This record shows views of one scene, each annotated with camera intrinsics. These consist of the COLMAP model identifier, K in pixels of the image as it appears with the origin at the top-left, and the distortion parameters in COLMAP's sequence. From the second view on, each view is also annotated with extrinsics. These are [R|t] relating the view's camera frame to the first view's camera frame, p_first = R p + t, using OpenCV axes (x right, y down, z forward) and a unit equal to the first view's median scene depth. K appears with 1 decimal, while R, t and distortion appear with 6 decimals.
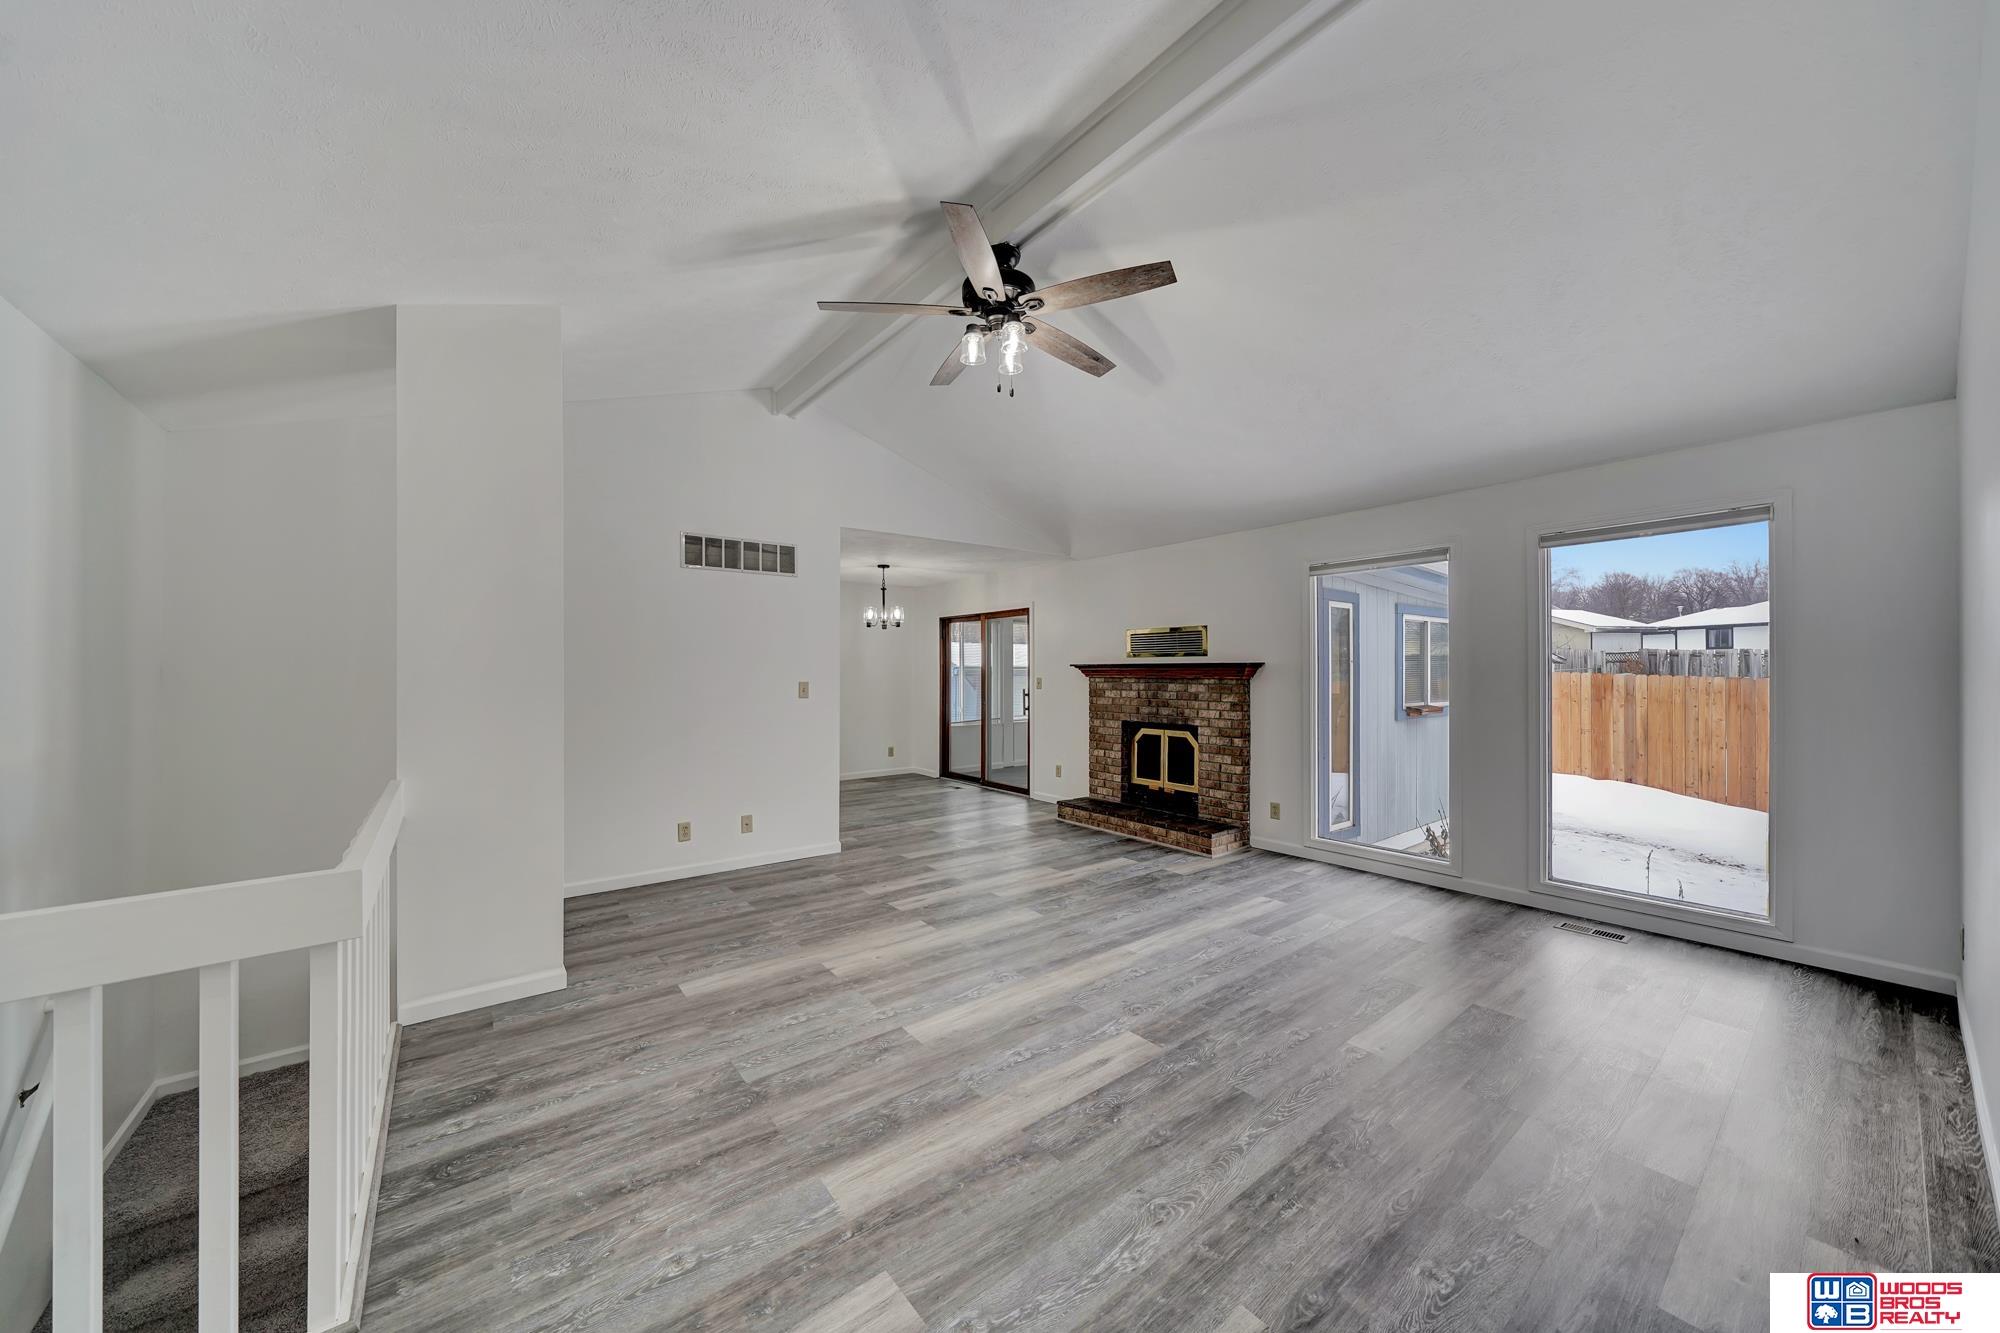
lens RADIAL K [[693.2, 0, 992.9], [0, 693.2, 665.3], [0, 0, 1]] dist [-0.006748, -0.000030]
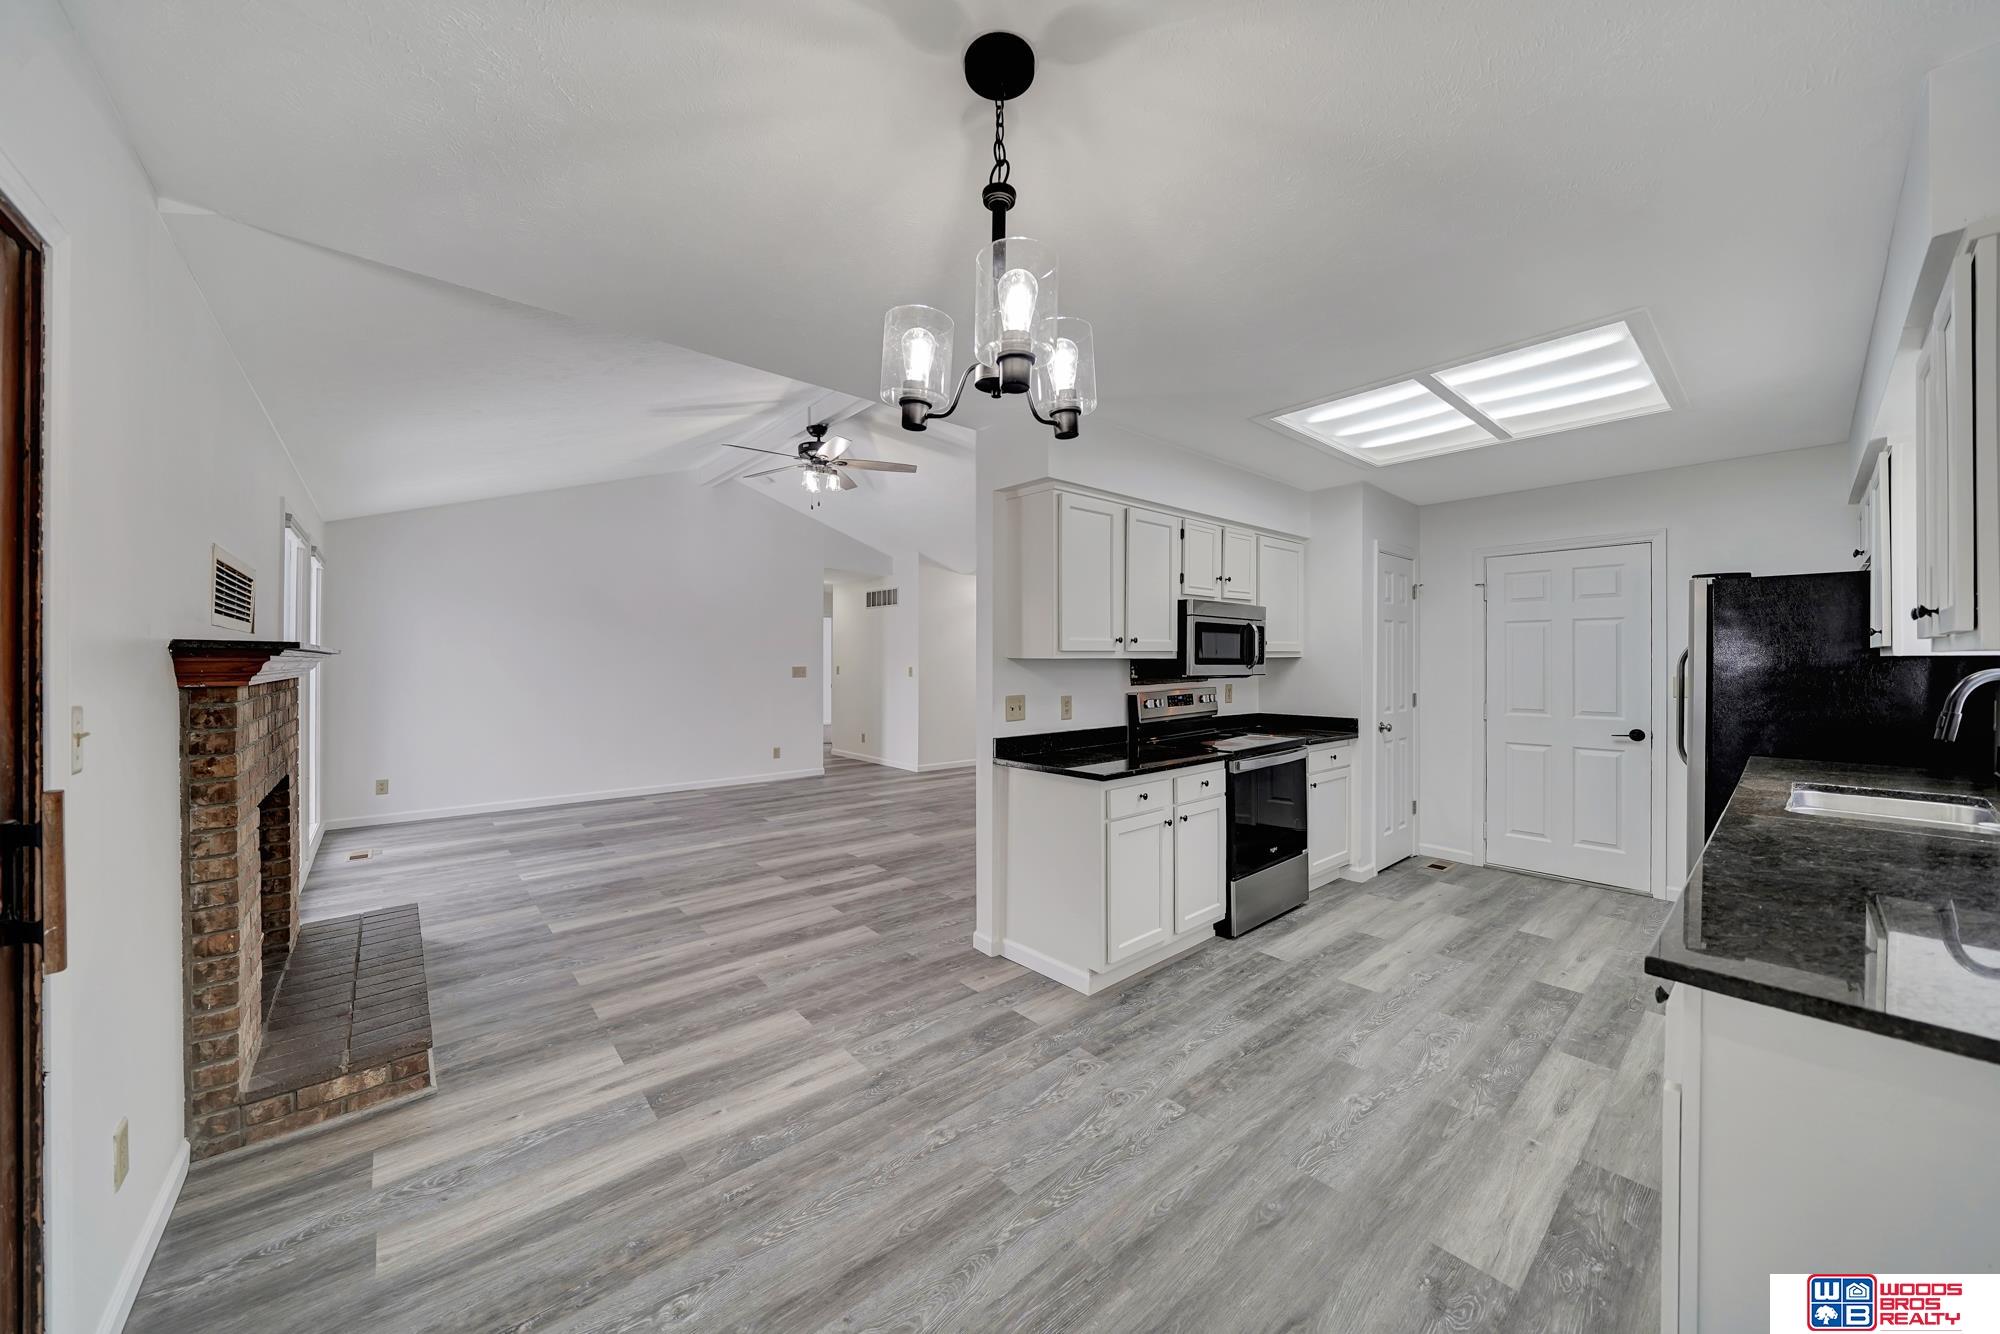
lens RADIAL K [[698.6, 0, 999.9], [0, 698.6, 658.5], [0, 0, 1]] dist [-0.006040, 0.000247]
pose [[-0.998269, 0.002897, -0.058737, -0.292966], [0.003392, 0.999960, -0.008332, 0.015424], [0.058710, -0.008517, -0.998239, 2.321841]]
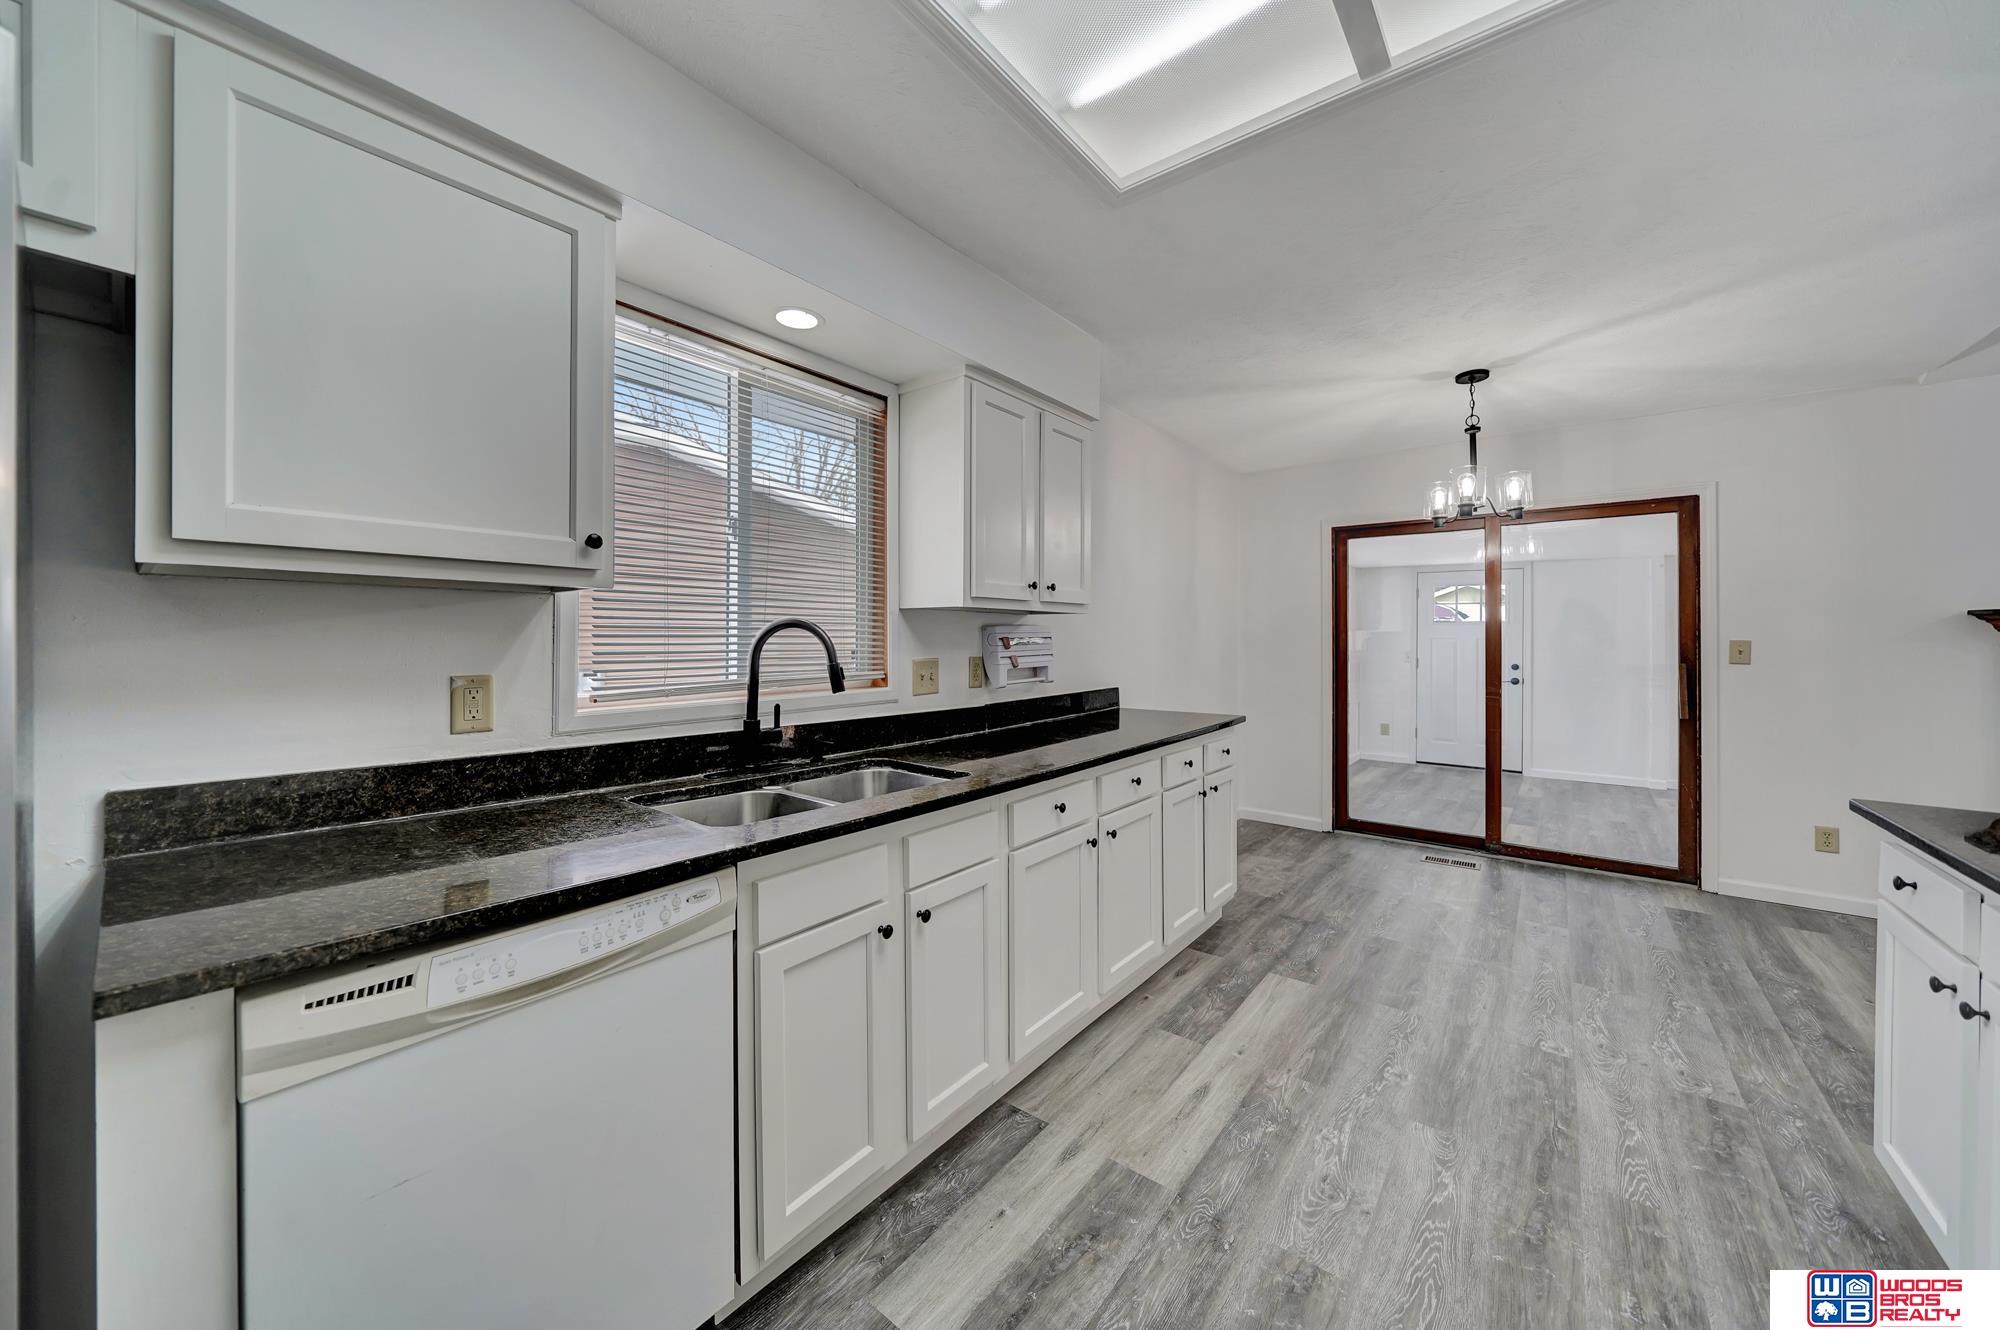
lens RADIAL K [[697.7, 0, 1002.4], [0, 697.7, 634.7], [0, 0, 1]] dist [-0.005323, -0.000073]
pose [[0.970310, 0.007215, 0.241756, -1.068400], [-0.006813, 0.999974, -0.002499, 0.035692], [-0.241768, 0.000778, 0.970334, 1.291938]]
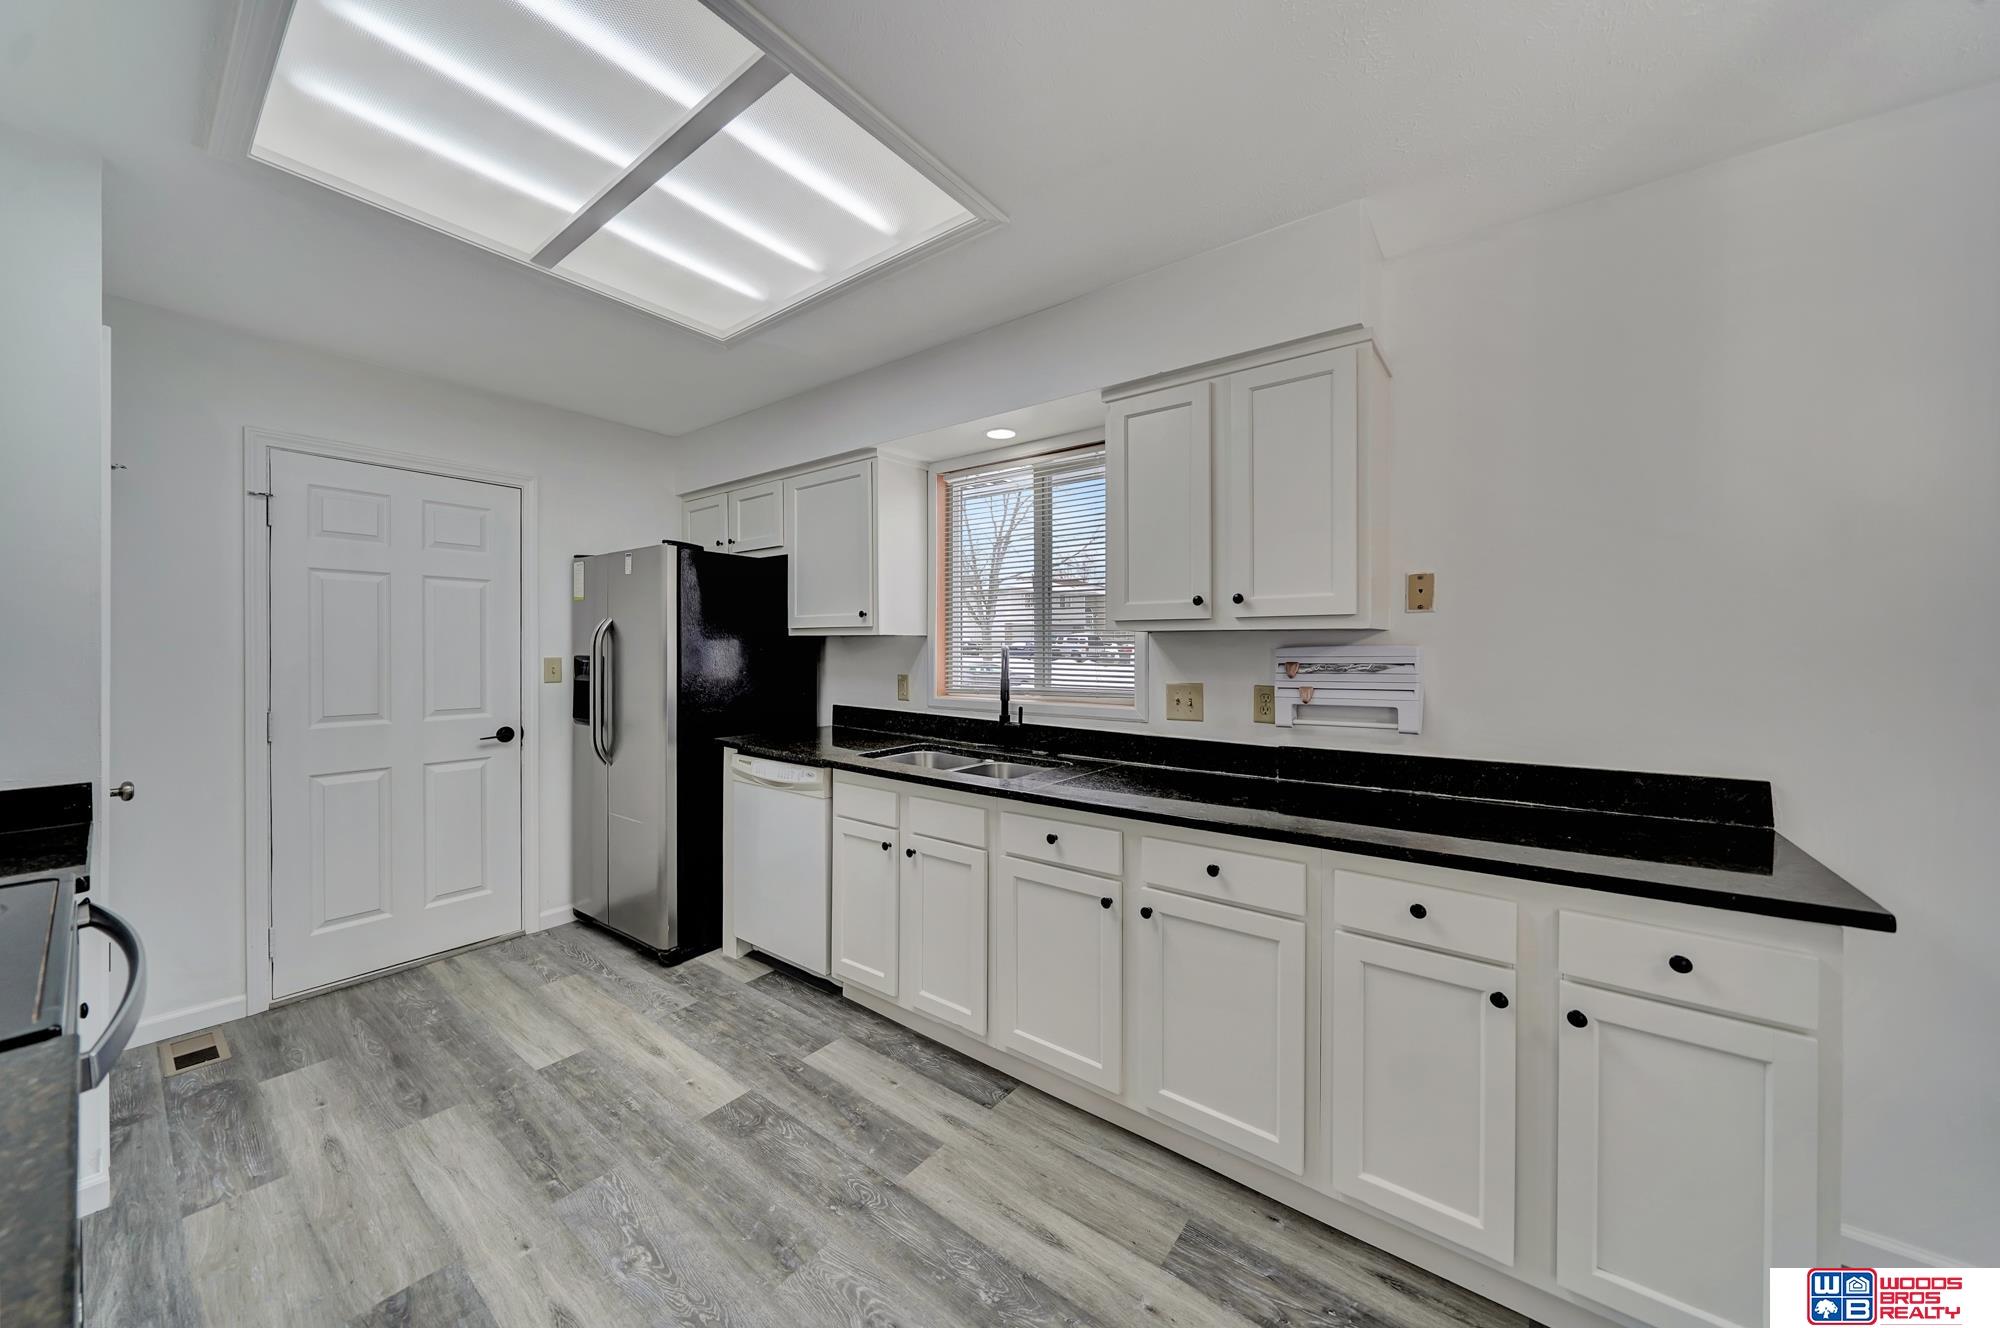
lens RADIAL K [[696.6, 0, 994.1], [0, 696.6, 648.9], [0, 0, 1]] dist [-0.006499, -0.000087]
pose [[0.258998, 0.006157, -0.965858, -0.391394], [0.000895, 0.999978, 0.006615, 0.021594], [0.965877, -0.002578, 0.258987, 1.631481]]
